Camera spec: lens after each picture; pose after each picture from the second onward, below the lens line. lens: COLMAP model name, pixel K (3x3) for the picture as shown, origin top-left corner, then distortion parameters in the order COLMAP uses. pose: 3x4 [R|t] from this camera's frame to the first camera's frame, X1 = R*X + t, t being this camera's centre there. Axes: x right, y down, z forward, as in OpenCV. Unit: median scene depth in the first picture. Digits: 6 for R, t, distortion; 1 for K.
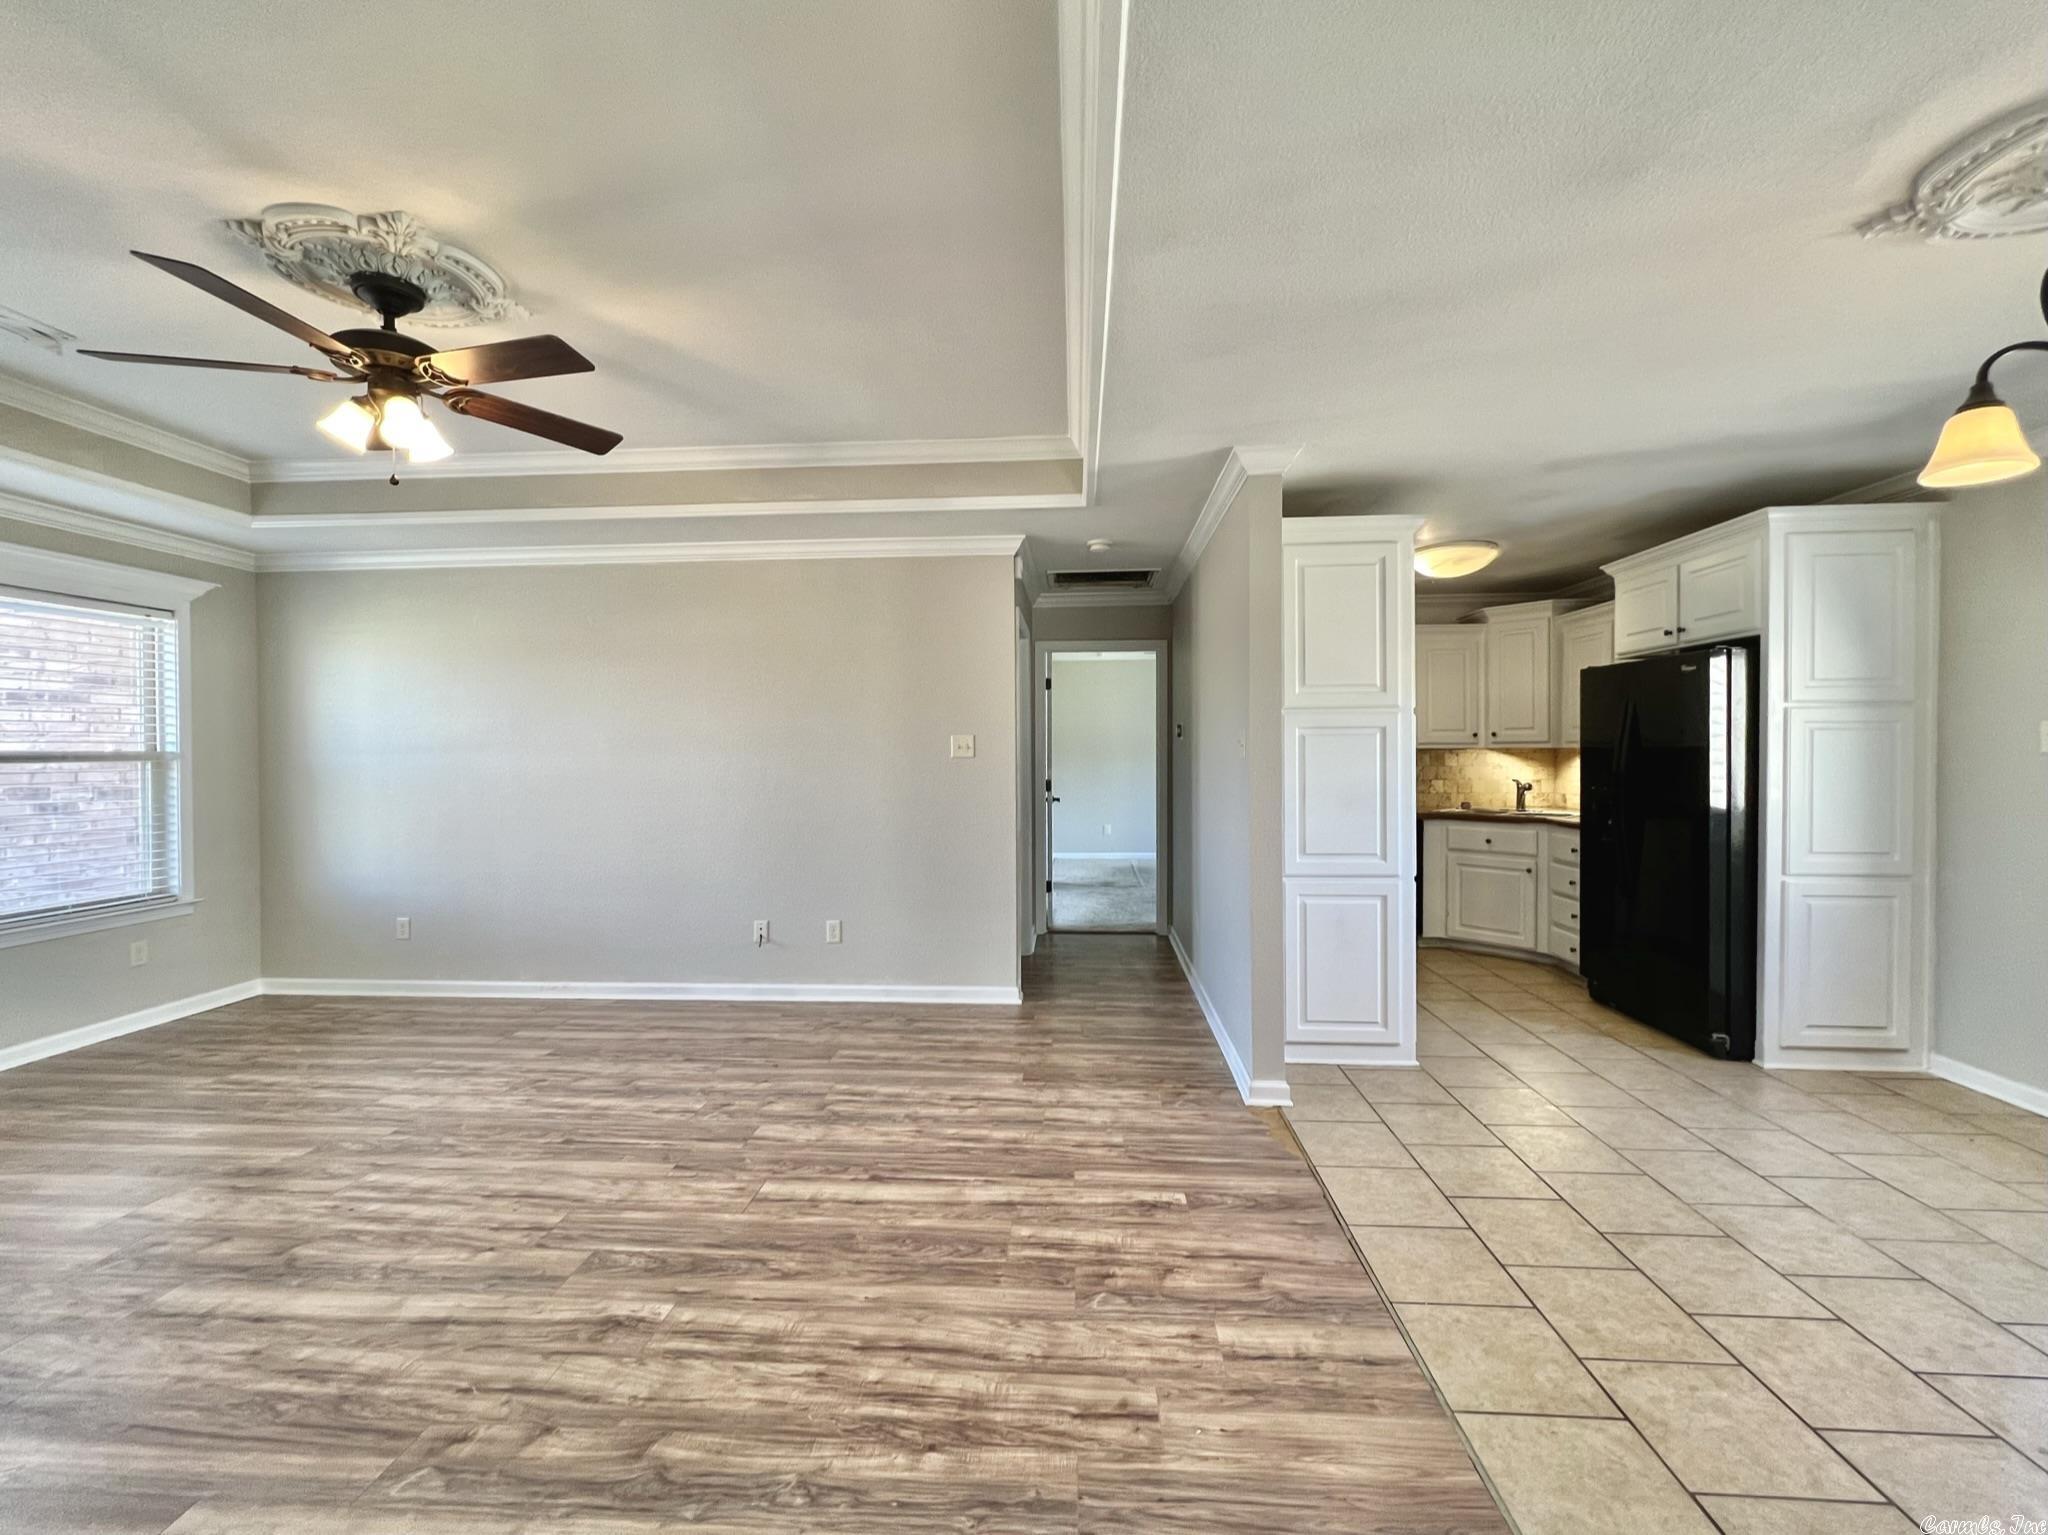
lens RADIAL K [[853.2, 0, 1019.5], [0, 853.2, 760.4], [0, 0, 1]] dist [0.001527, 0.000158]
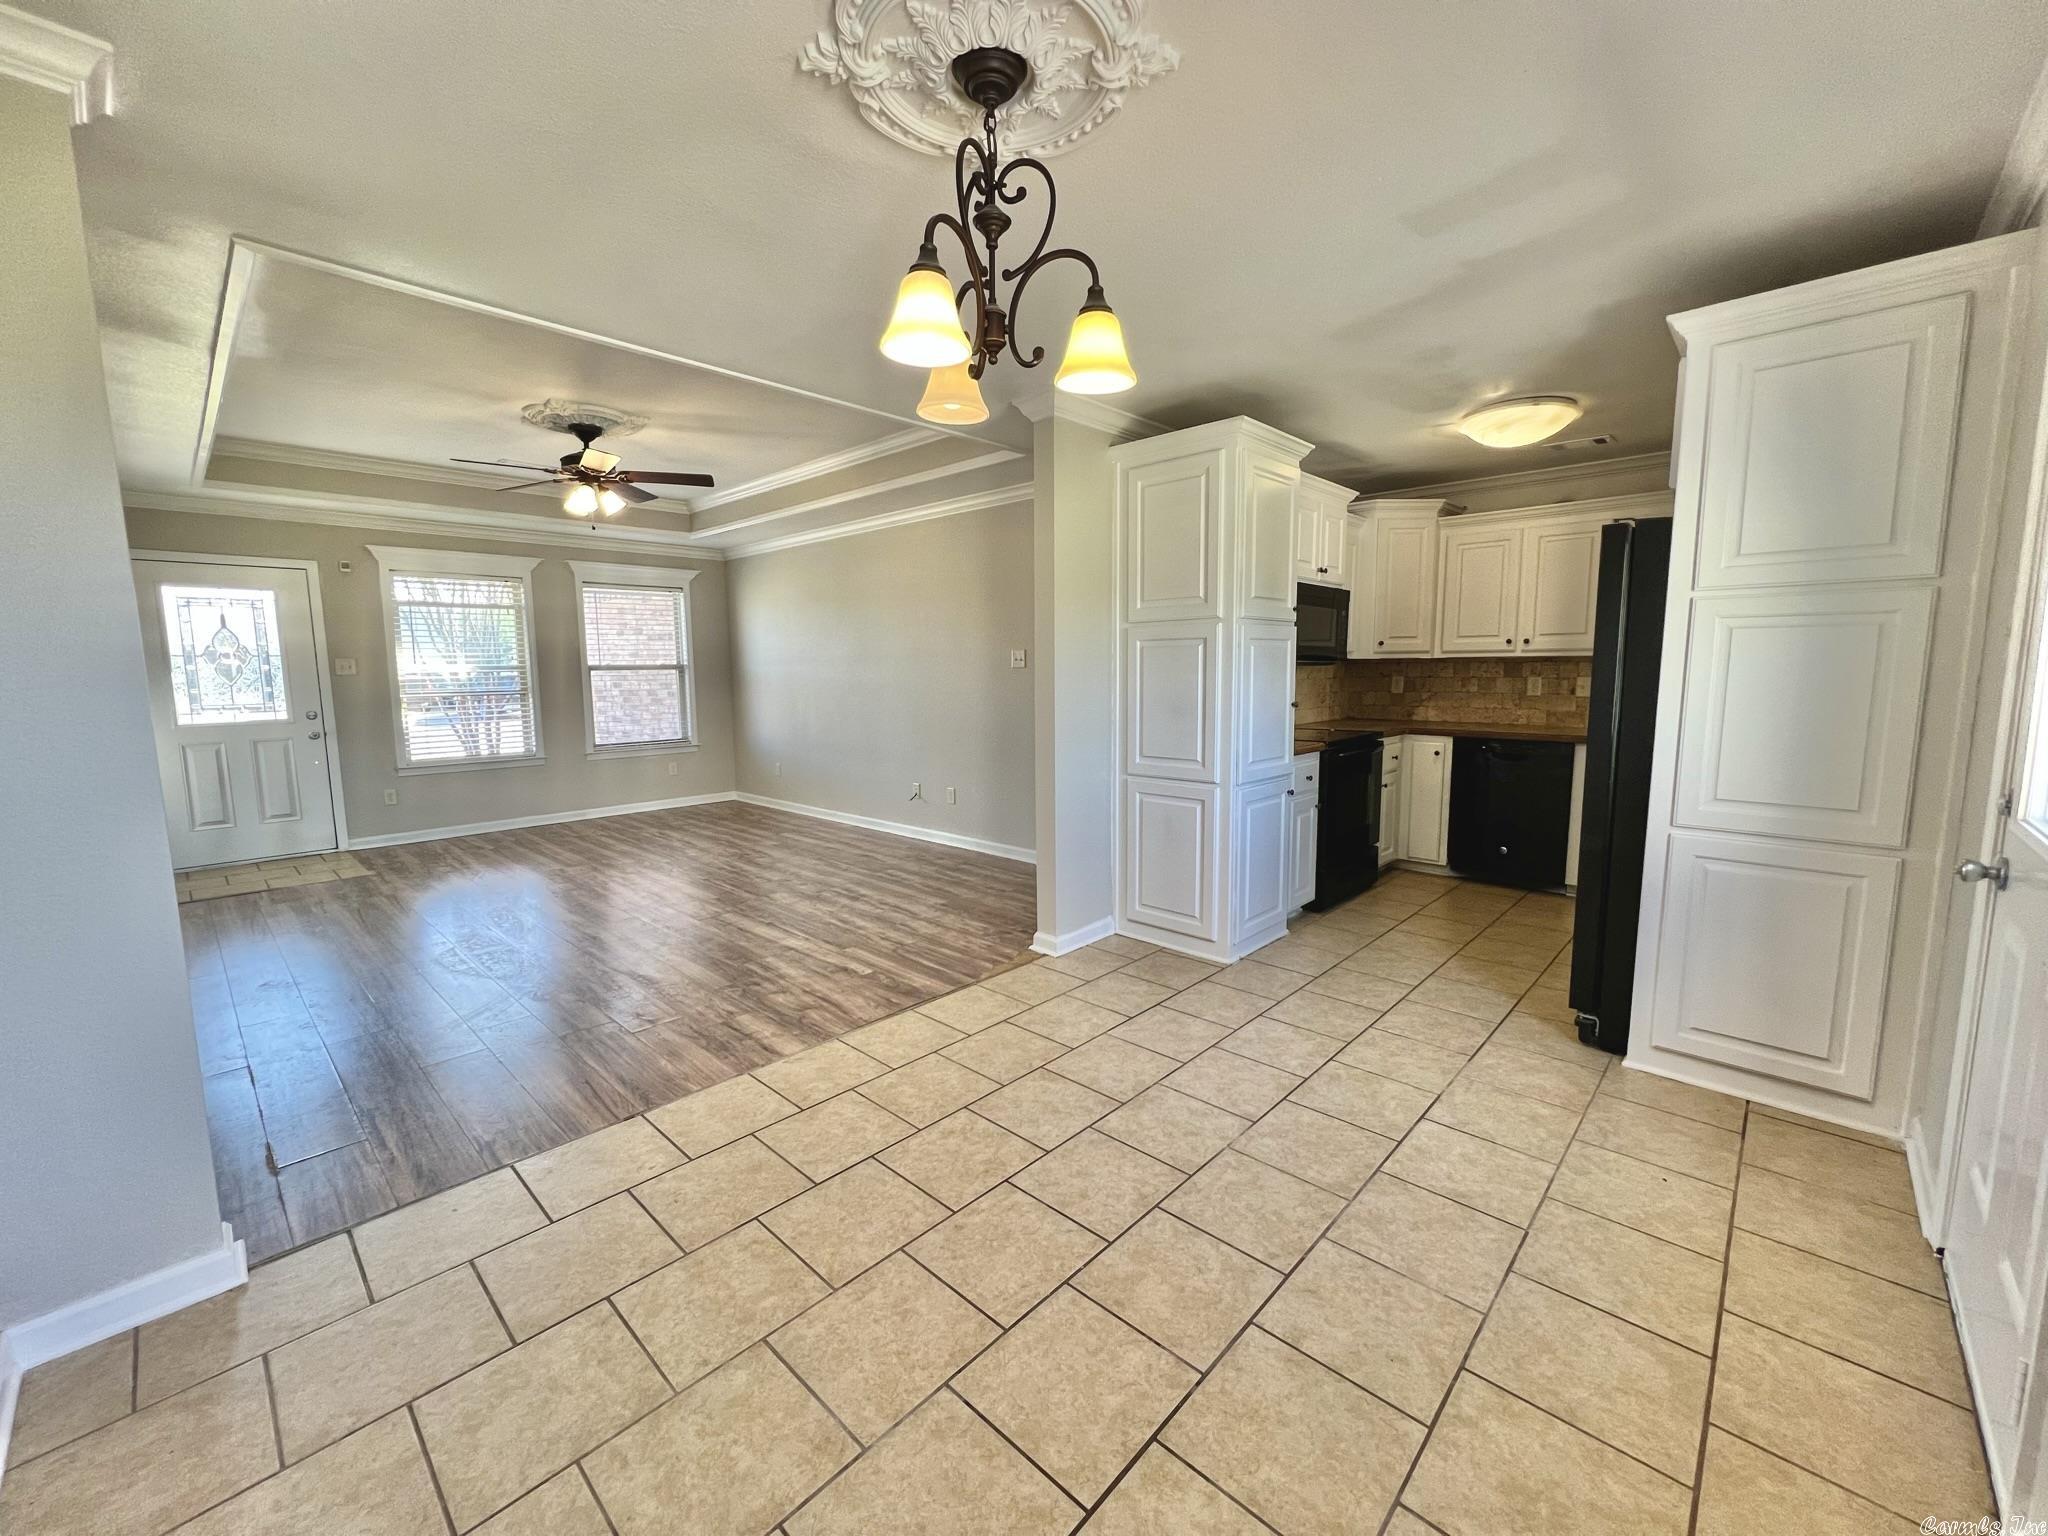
lens RADIAL K [[817.7, 0, 1020.9], [0, 817.7, 760.8], [0, 0, 1]] dist [0.001212, -0.000075]
pose [[0.771284, 0.072123, -0.632392, 1.077880], [-0.001828, 0.993806, 0.111113, -0.001501], [0.636489, -0.084544, 0.766638, 0.109655]]
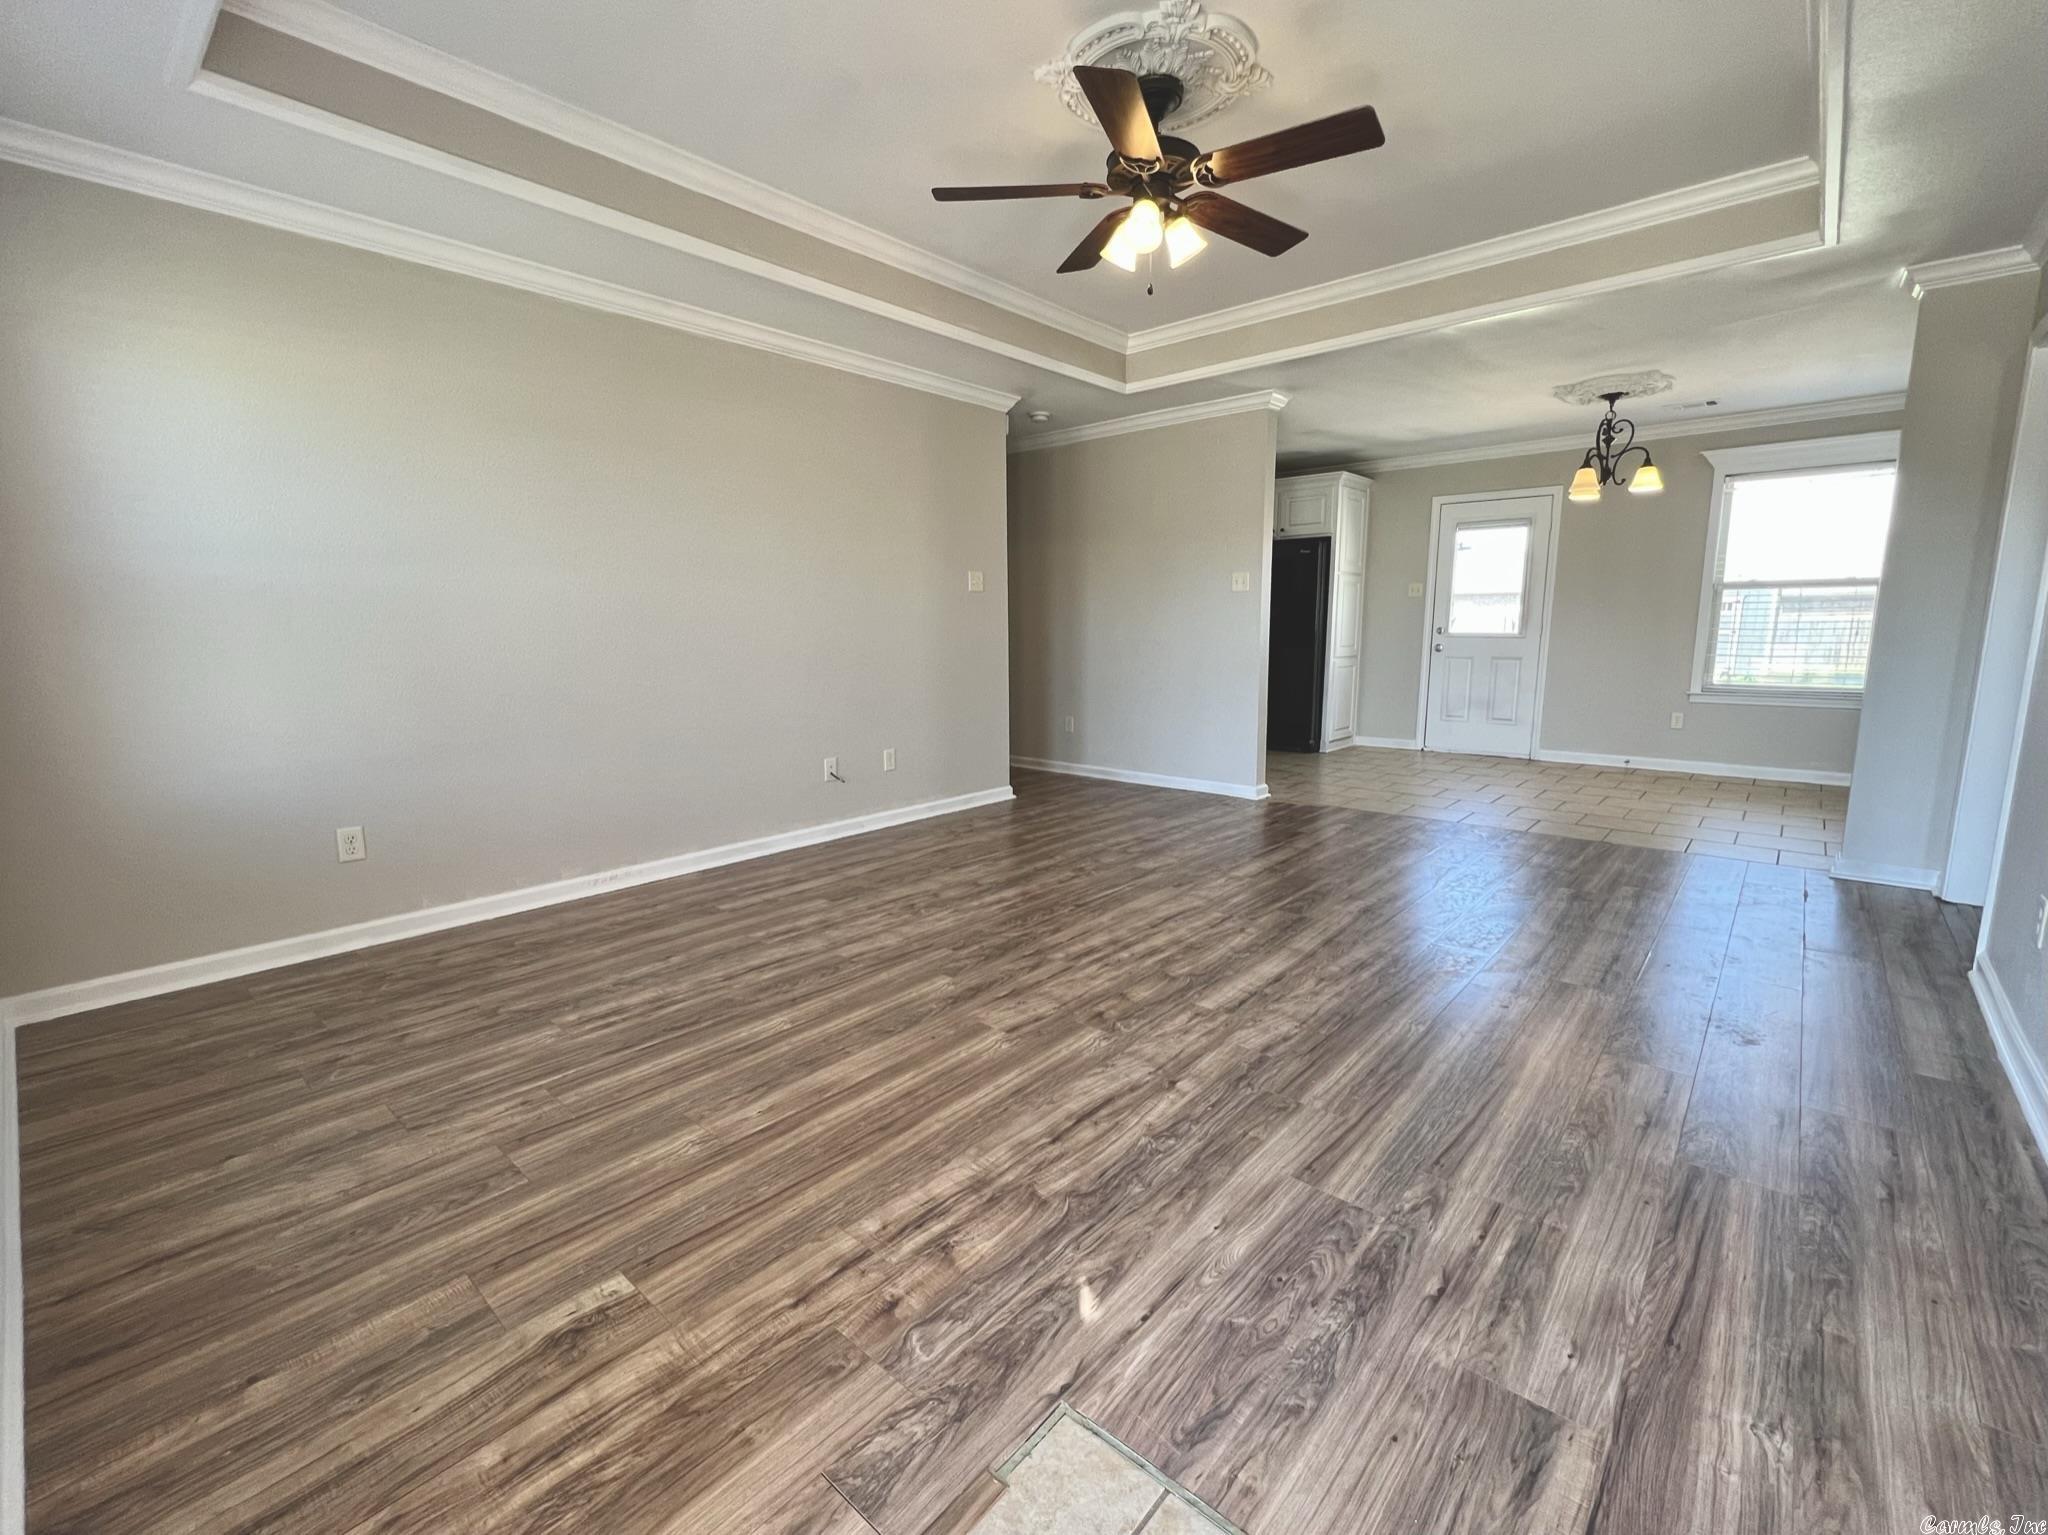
lens RADIAL K [[881.4, 0, 1021.0], [0, 881.4, 762.8], [0, 0, 1]] dist [0.000492, -0.000345]
pose [[0.608089, -0.122223, 0.784403, -1.493134], [0.013120, 0.989490, 0.144008, 0.081055], [-0.793760, -0.077278, 0.603302, 0.355726]]
